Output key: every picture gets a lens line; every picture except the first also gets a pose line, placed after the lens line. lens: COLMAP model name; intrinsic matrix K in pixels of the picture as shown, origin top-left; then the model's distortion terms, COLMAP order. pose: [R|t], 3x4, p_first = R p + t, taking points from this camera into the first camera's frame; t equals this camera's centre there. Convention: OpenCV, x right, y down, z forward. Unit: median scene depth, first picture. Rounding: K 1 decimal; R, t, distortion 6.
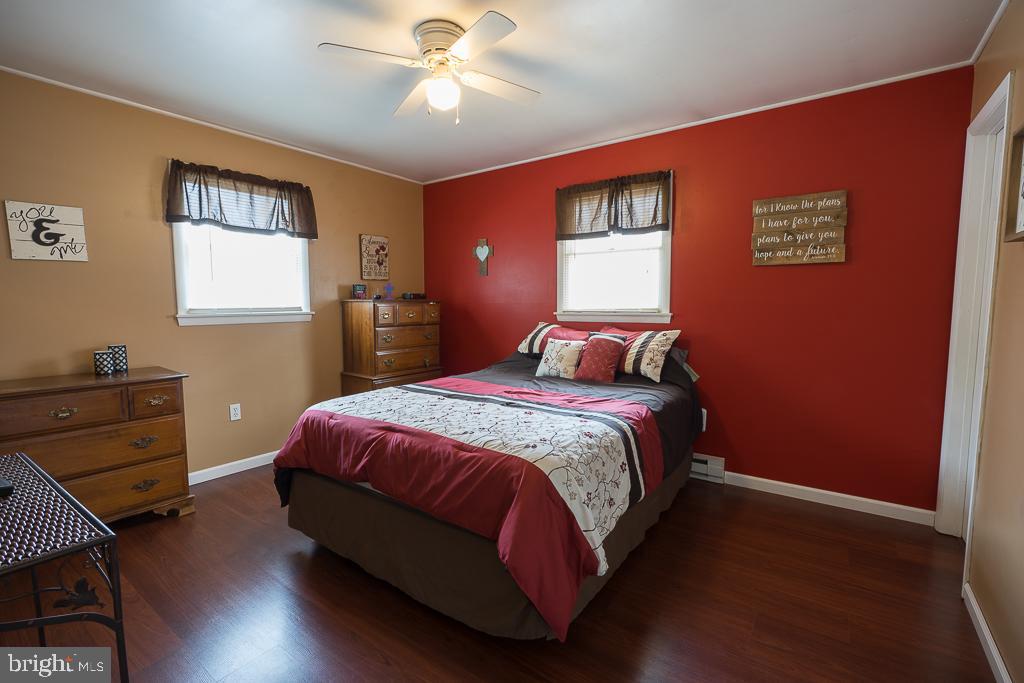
lens RADIAL K [[468.6, 0, 522.1], [0, 468.6, 341.6], [0, 0, 1]] dist [-0.017375, 0.003930]
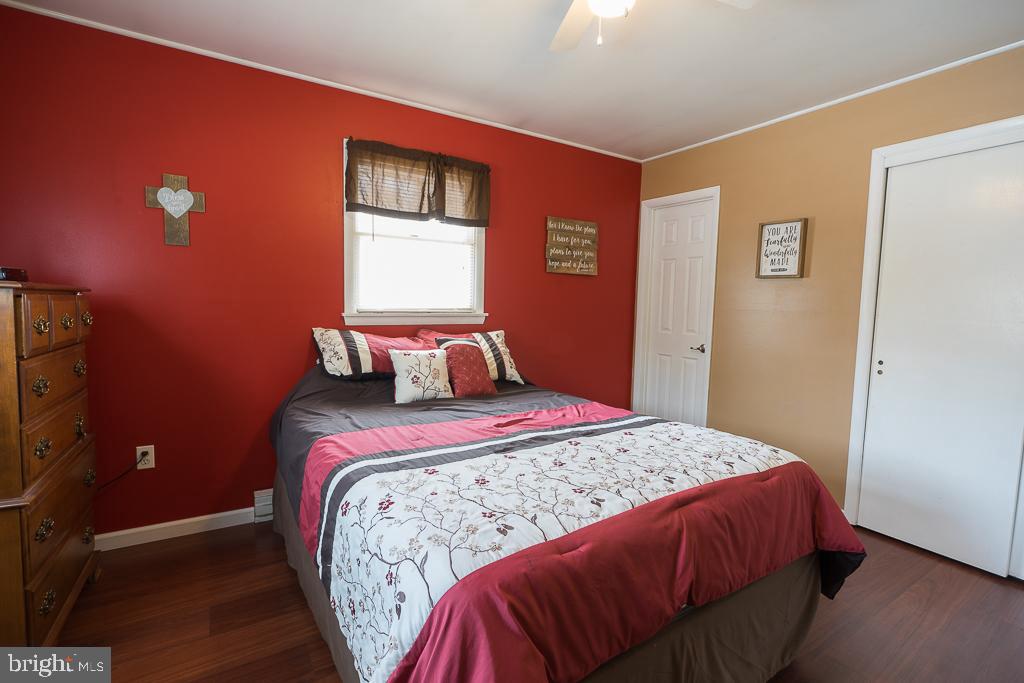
lens RADIAL K [[468.6, 0, 519.4], [0, 468.6, 342.6], [0, 0, 1]] dist [-0.017375, 0.003930]
pose [[0.367998, -0.068412, 0.927307, -0.633632], [0.054163, 0.997173, 0.052072, -0.052728], [-0.928248, 0.031063, 0.370663, 0.645878]]
